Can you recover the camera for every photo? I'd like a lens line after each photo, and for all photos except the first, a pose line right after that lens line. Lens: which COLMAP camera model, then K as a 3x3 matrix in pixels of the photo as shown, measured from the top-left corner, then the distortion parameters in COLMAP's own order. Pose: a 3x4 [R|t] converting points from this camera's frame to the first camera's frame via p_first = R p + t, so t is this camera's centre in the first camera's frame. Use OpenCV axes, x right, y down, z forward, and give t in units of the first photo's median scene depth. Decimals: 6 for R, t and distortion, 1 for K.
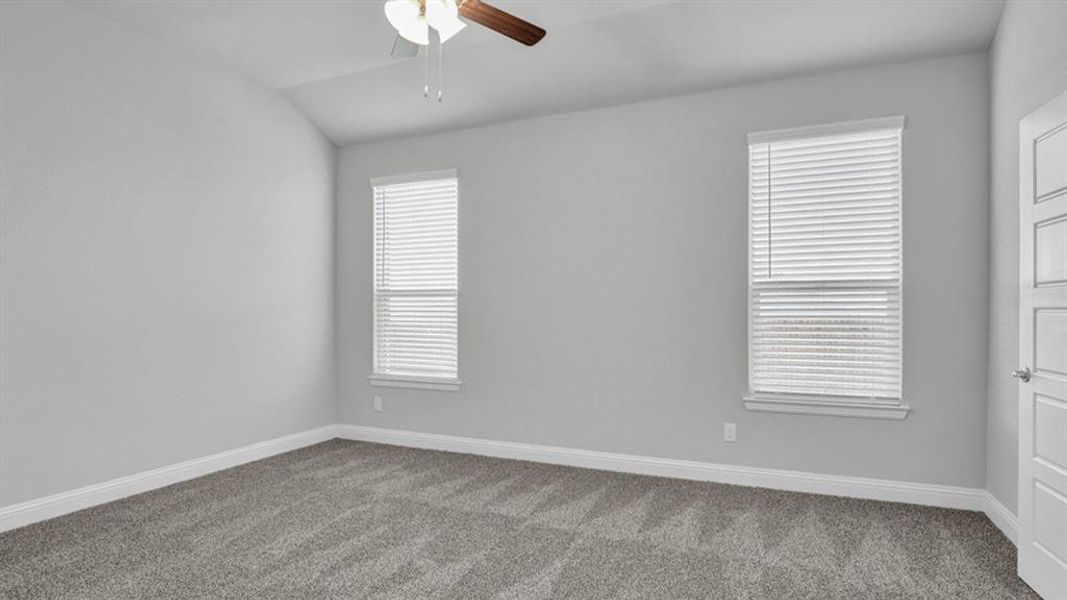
lens RADIAL K [[513.4, 0, 534.8], [0, 513.4, 308.7], [0, 0, 1]] dist [0.002414, 0.000480]
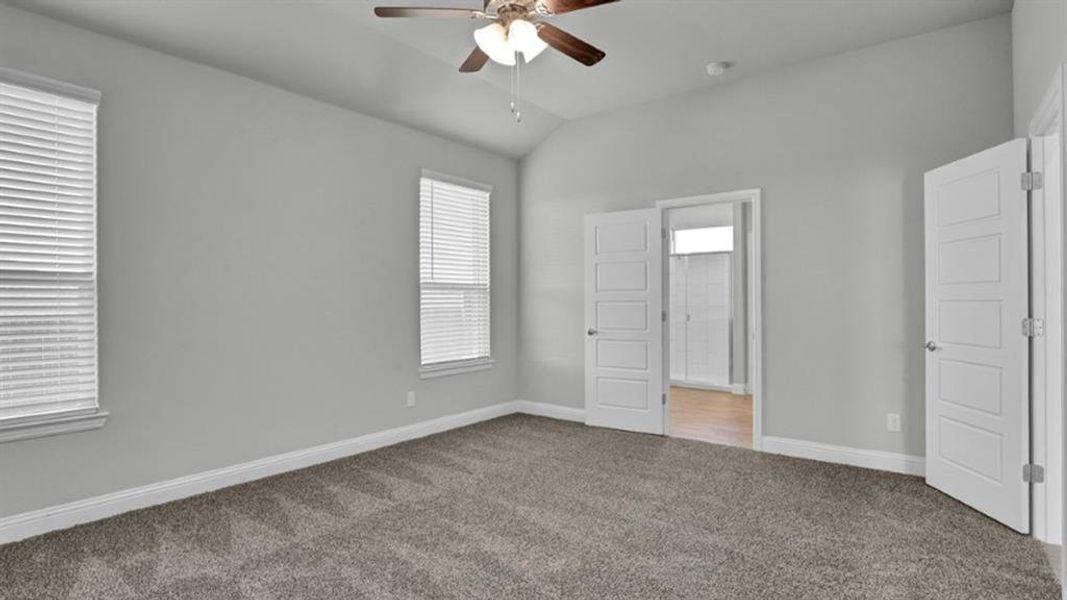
lens RADIAL K [[567.5, 0, 541.2], [0, 567.5, 298.9], [0, 0, 1]] dist [-0.025609, 0.000701]
pose [[0.217627, 0.005787, 0.976015, -0.848010], [0.006671, 0.999950, -0.007416, 0.003784], [-0.976009, 0.008125, 0.217577, 0.352898]]
